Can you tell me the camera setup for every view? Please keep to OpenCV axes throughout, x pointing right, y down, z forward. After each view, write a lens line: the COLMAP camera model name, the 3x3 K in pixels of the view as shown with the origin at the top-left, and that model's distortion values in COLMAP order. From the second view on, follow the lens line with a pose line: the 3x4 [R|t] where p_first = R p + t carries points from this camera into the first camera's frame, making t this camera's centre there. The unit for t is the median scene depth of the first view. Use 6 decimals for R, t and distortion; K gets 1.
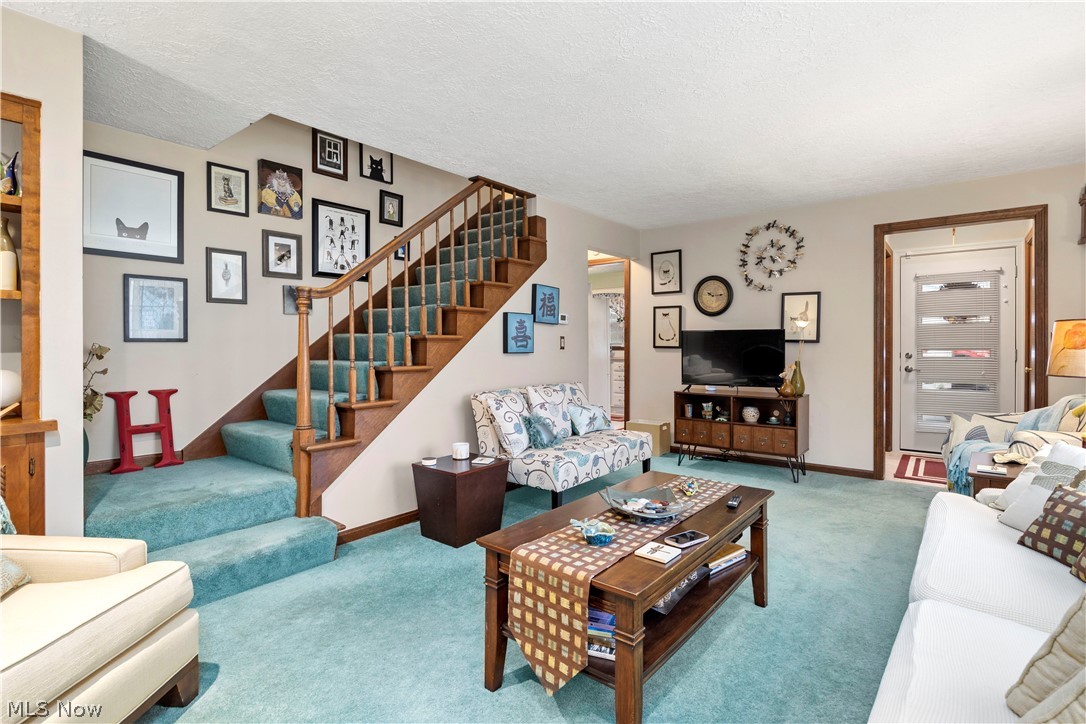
lens RADIAL K [[521.0, 0, 545.0], [0, 521.0, 351.7], [0, 0, 1]] dist [-0.017980, 0.001177]
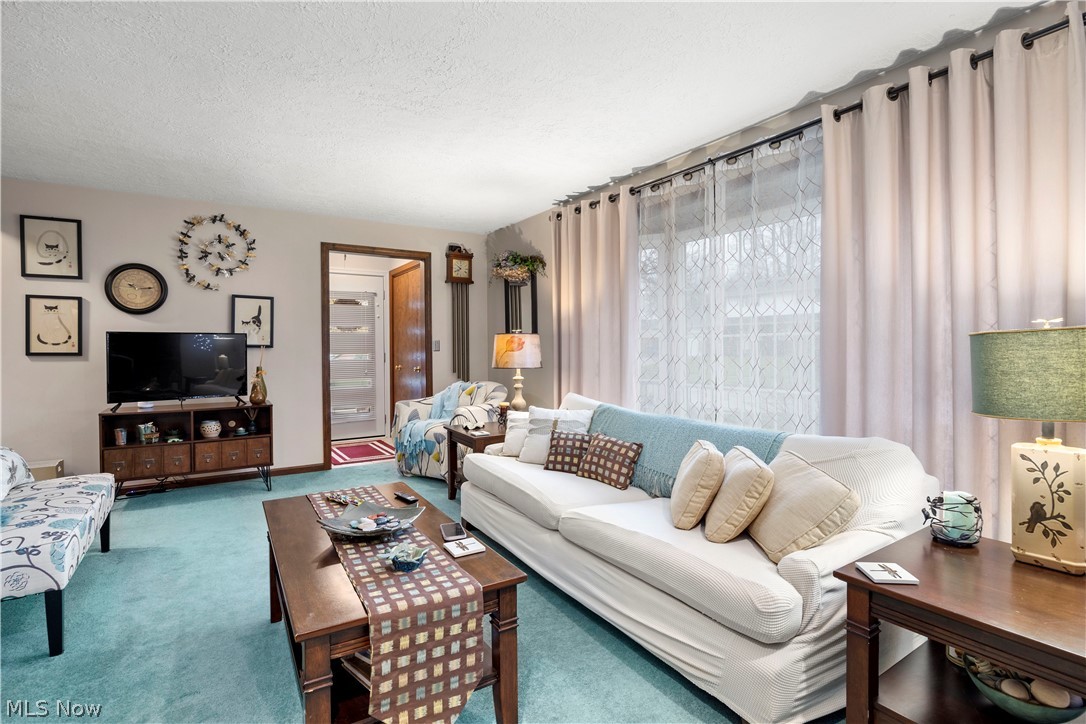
lens RADIAL K [[521.0, 0, 545.0], [0, 521.0, 351.7], [0, 0, 1]] dist [-0.017980, 0.001177]
pose [[0.316969, -0.006136, 0.948416, -0.251355], [0.016233, 0.999868, 0.001044, -0.002126], [-0.948297, 0.015065, 0.317027, 0.177380]]
